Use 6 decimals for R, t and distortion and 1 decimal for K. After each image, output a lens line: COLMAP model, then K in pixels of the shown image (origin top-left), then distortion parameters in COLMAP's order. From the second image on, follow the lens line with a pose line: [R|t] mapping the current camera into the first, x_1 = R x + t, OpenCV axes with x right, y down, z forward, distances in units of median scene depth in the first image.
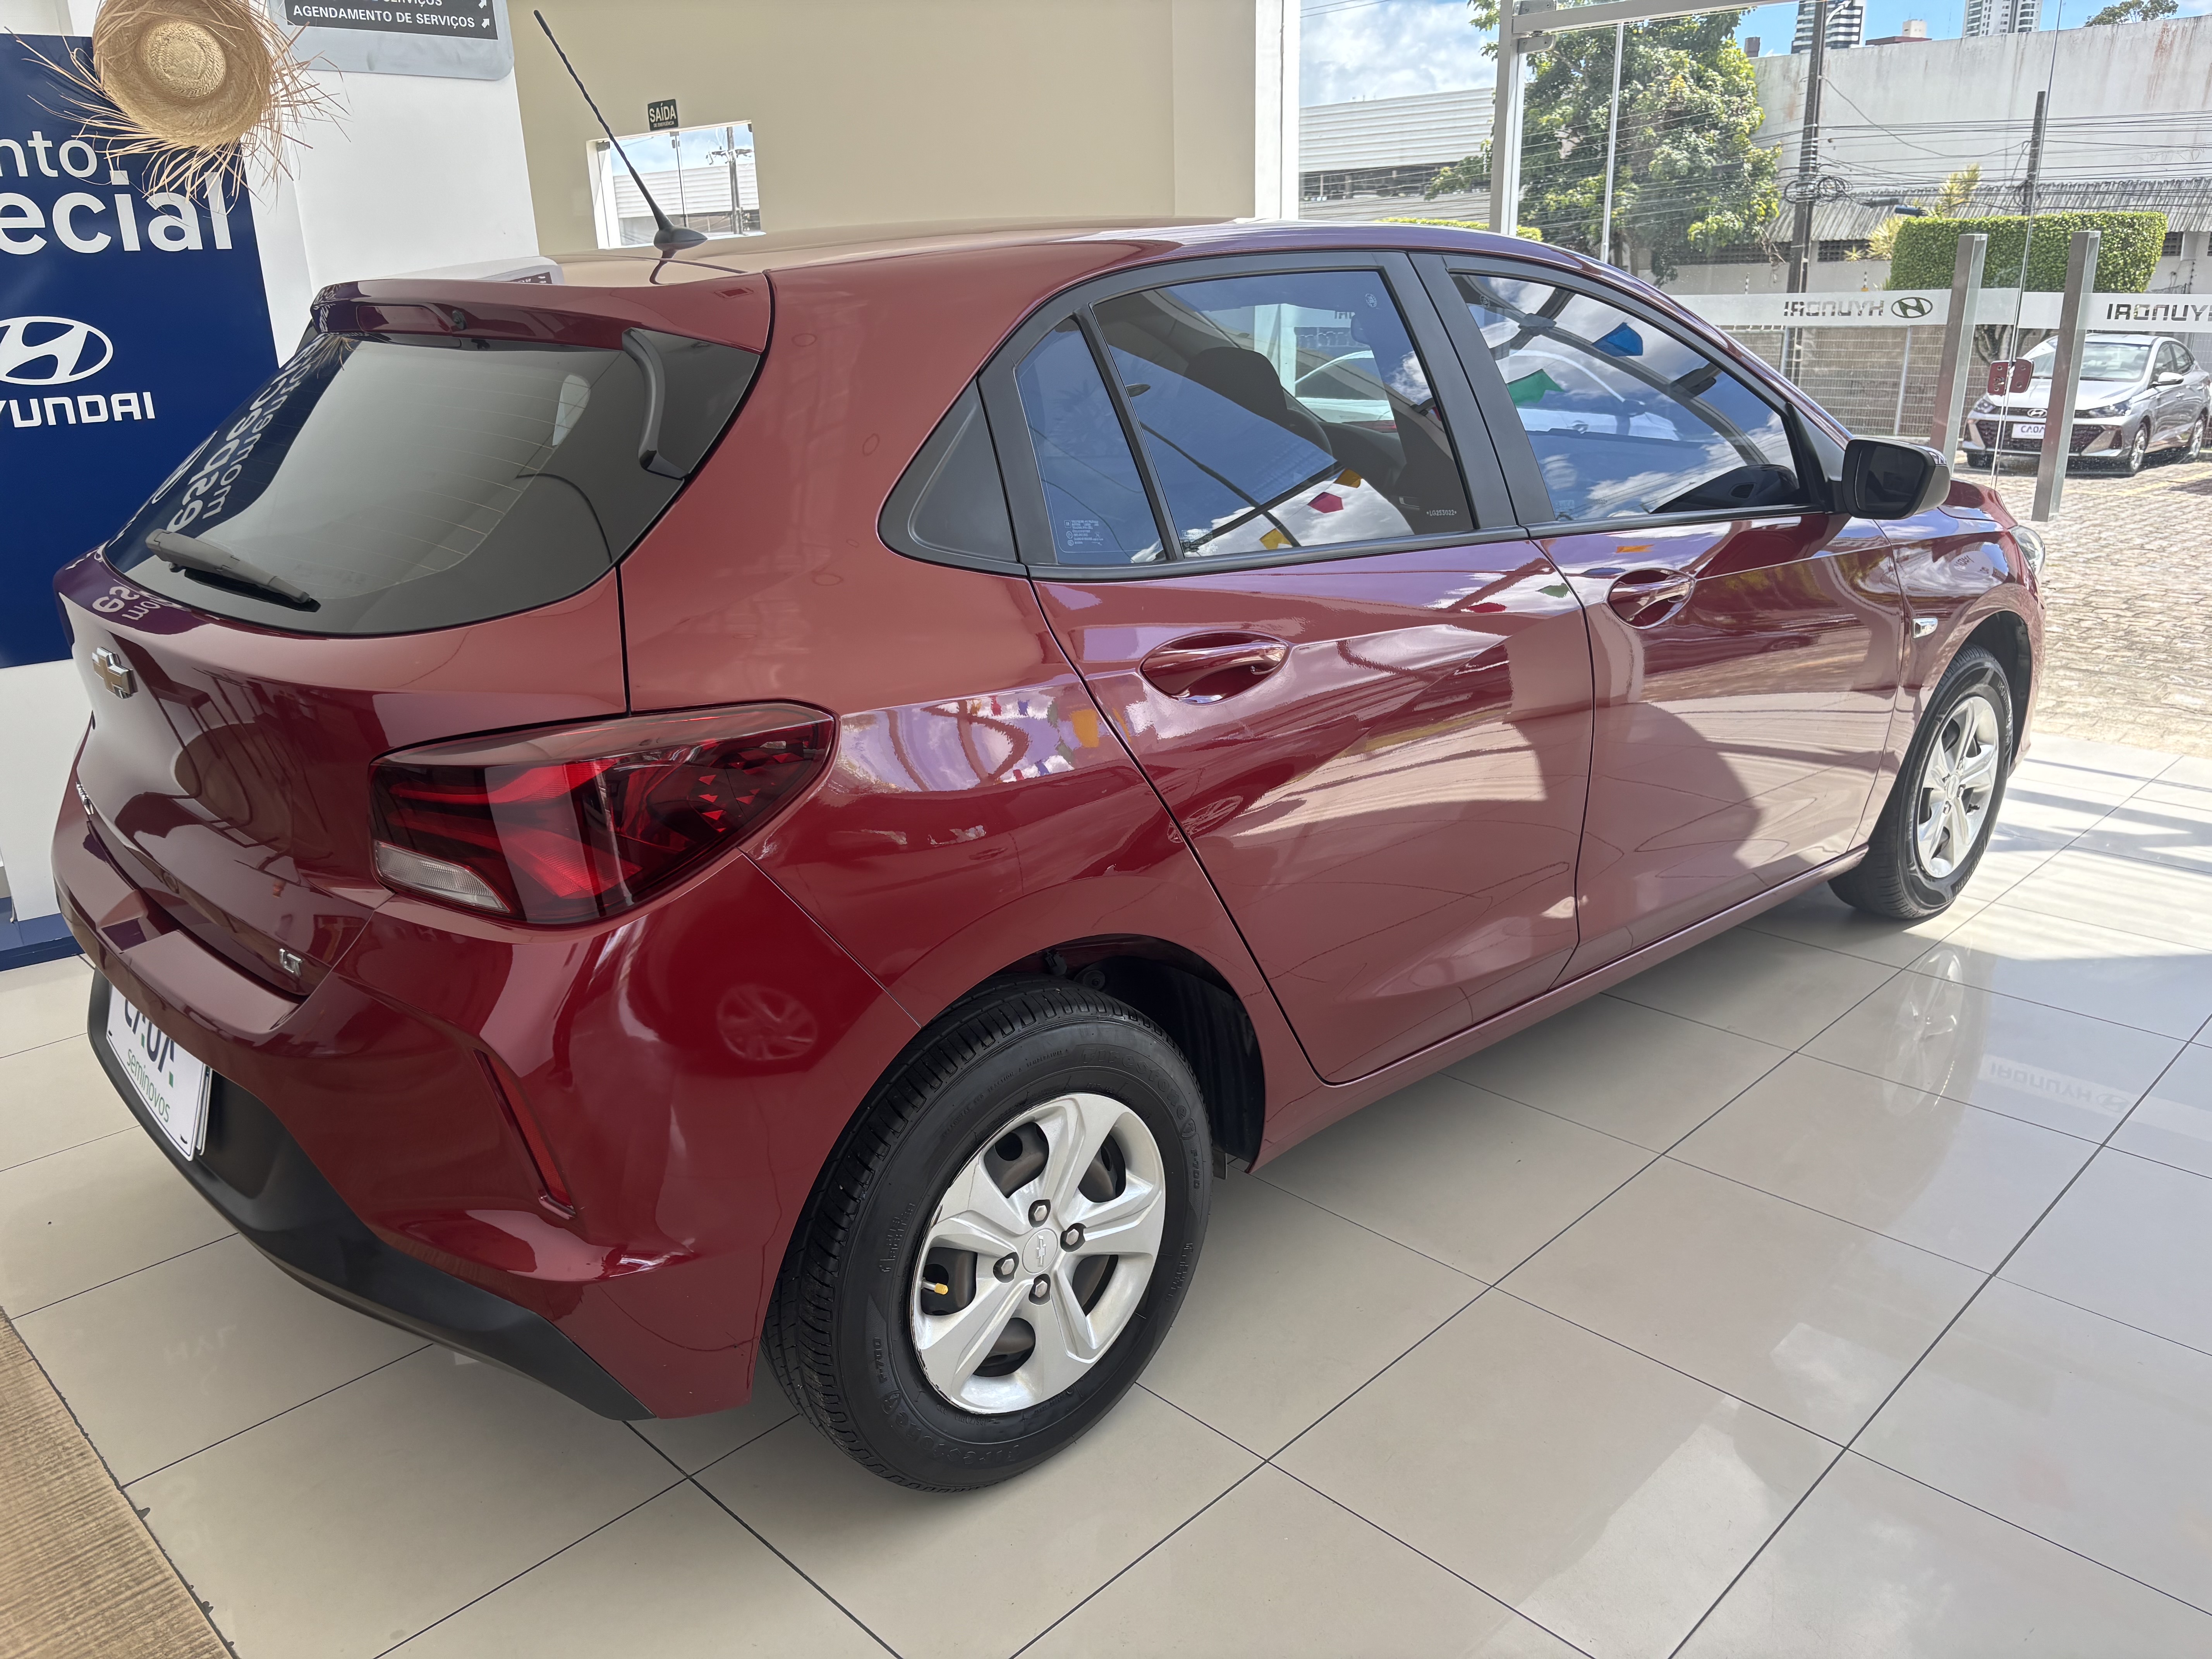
lens RADIAL K [[1693.2, 0, 1106.0], [0, 1693.2, 829.5], [0, 0, 1]] dist [-0.001118, -0.046144]
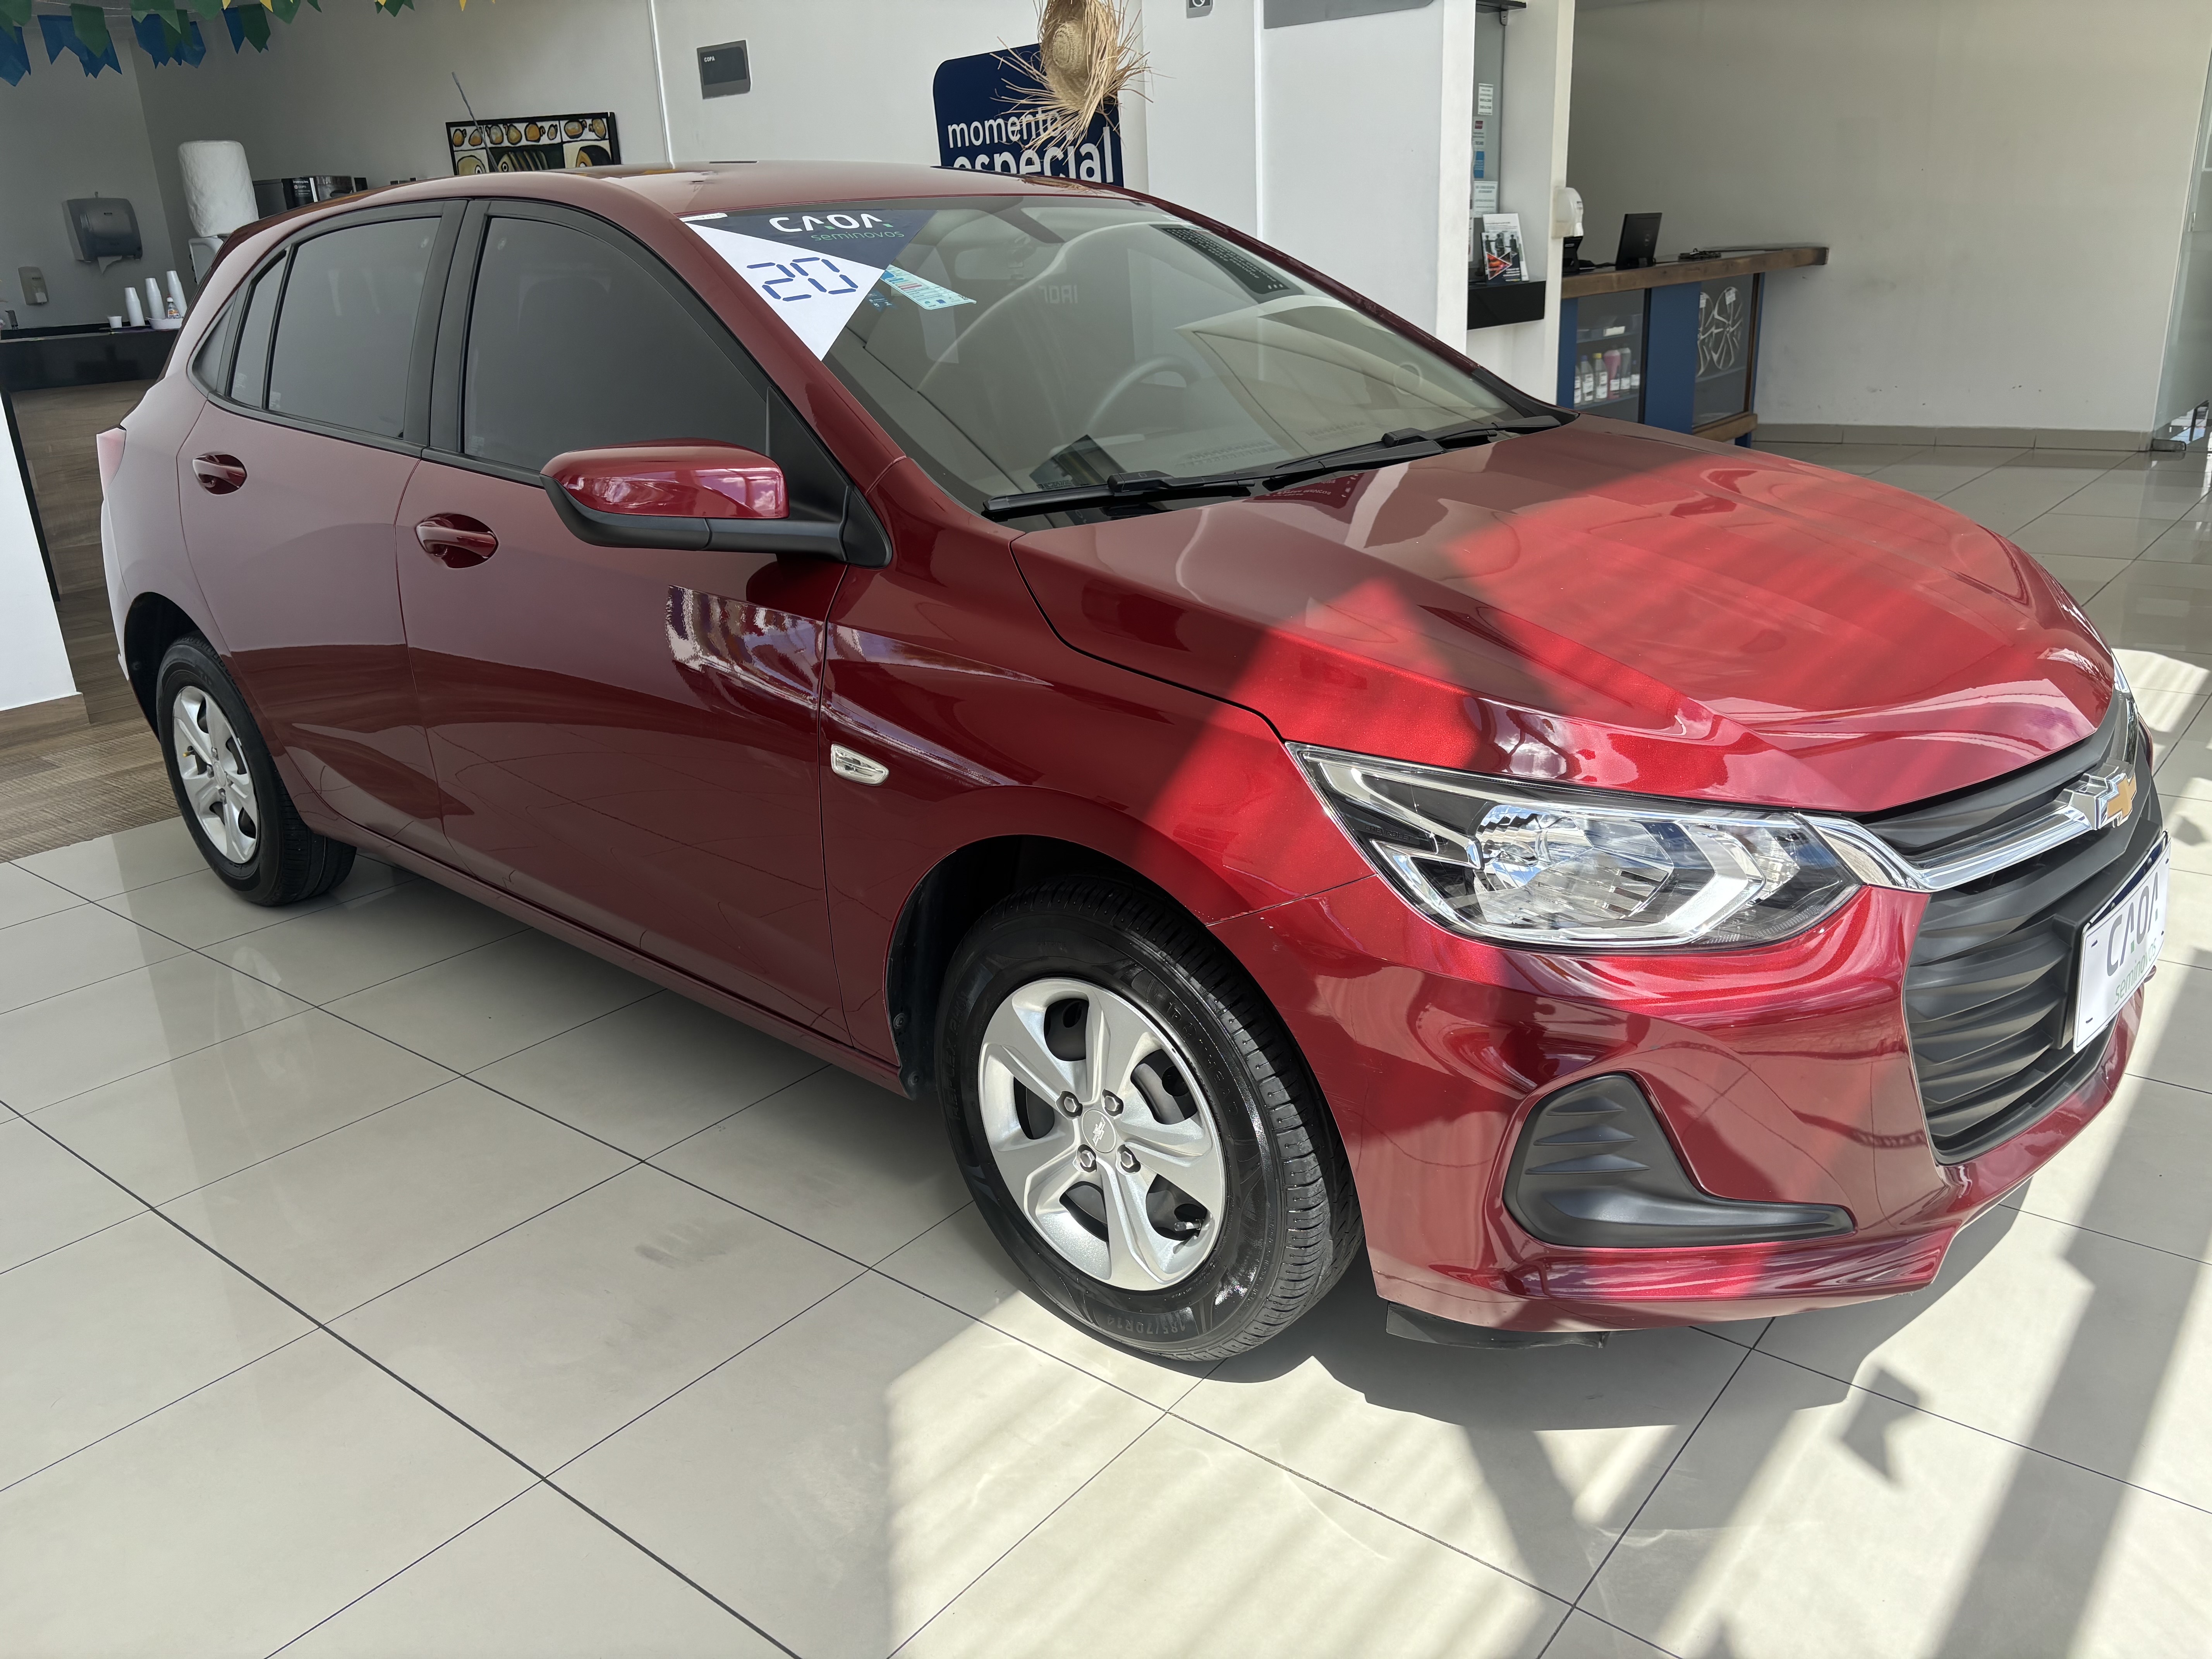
lens RADIAL K [[1654.0, 0, 1103.7], [0, 1654.0, 801.7], [0, 0, 1]] dist [0.012263, 0.002398]
pose [[0.096746, 0.337253, -0.936430, 0.985187], [-0.273890, 0.913541, 0.300712, -0.292559], [0.956883, 0.227386, 0.180752, 0.878013]]
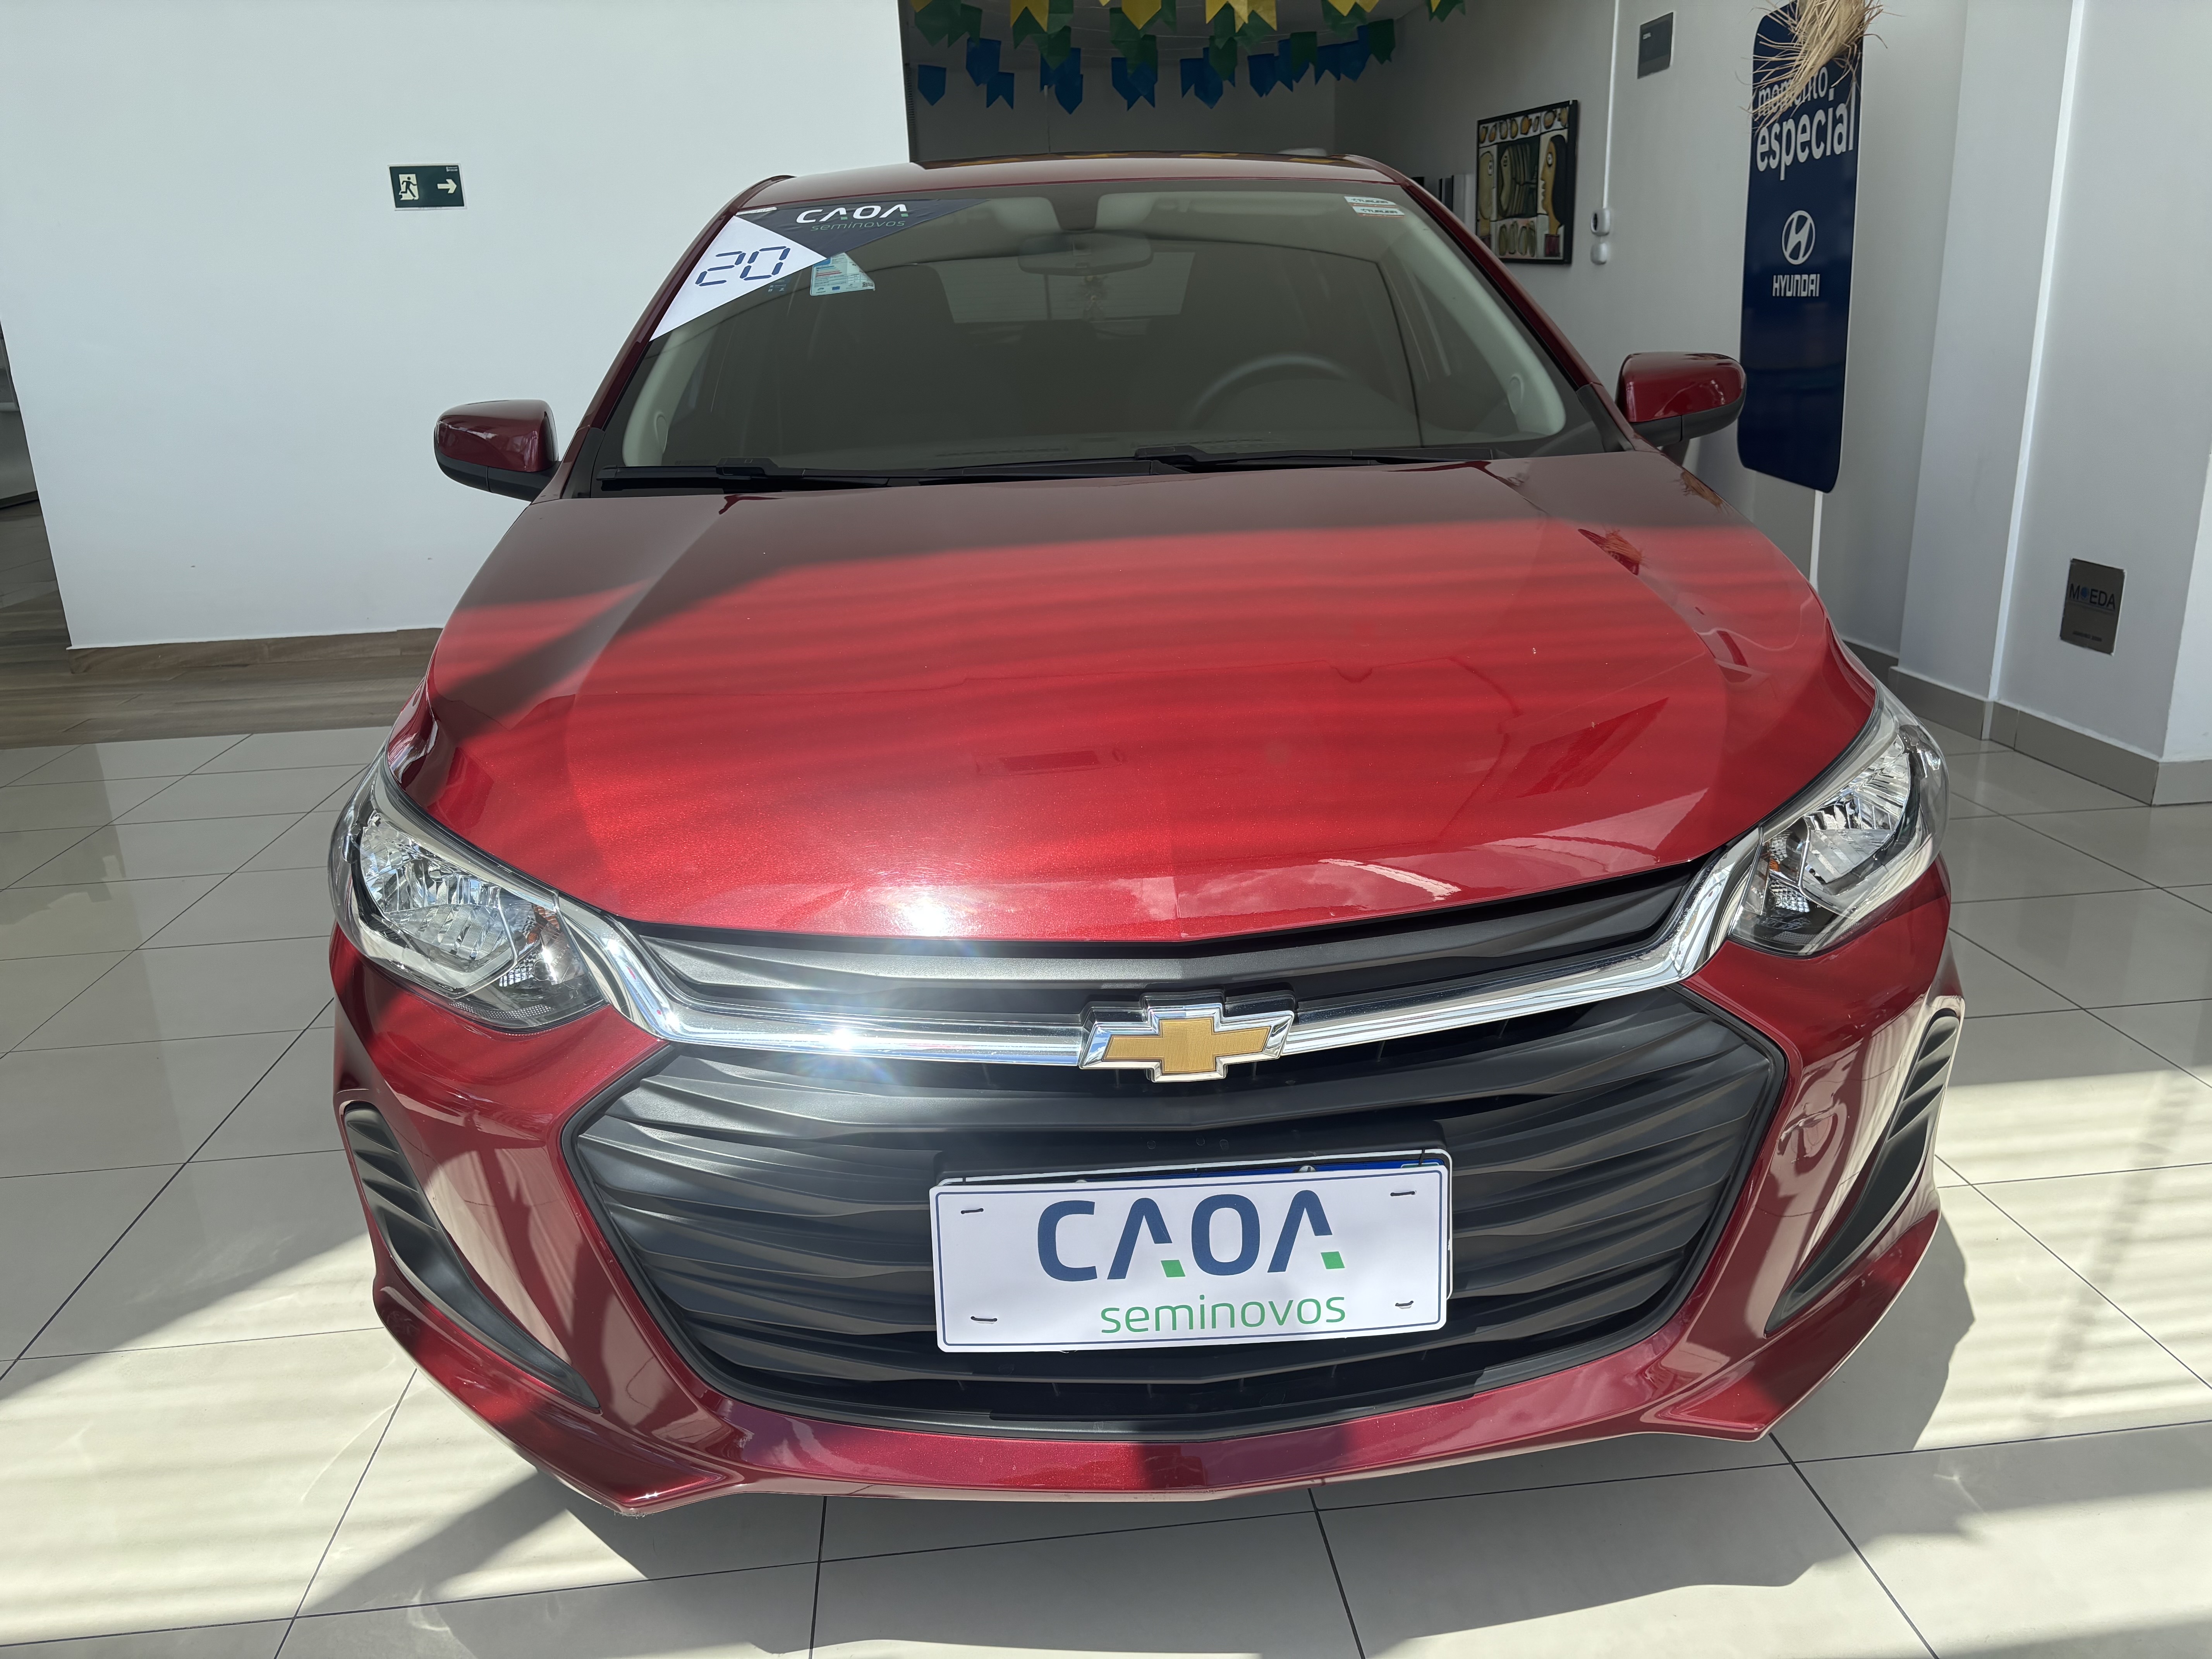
lens RADIAL K [[1678.5, 0, 1106.0], [0, 1678.5, 829.5], [0, 0, 1]] dist [0.004383, -0.005899]
pose [[-0.641949, 0.279189, -0.714111, 0.770793], [-0.182746, 0.848801, 0.496126, -0.437073], [0.744651, 0.448988, -0.493867, 1.425902]]
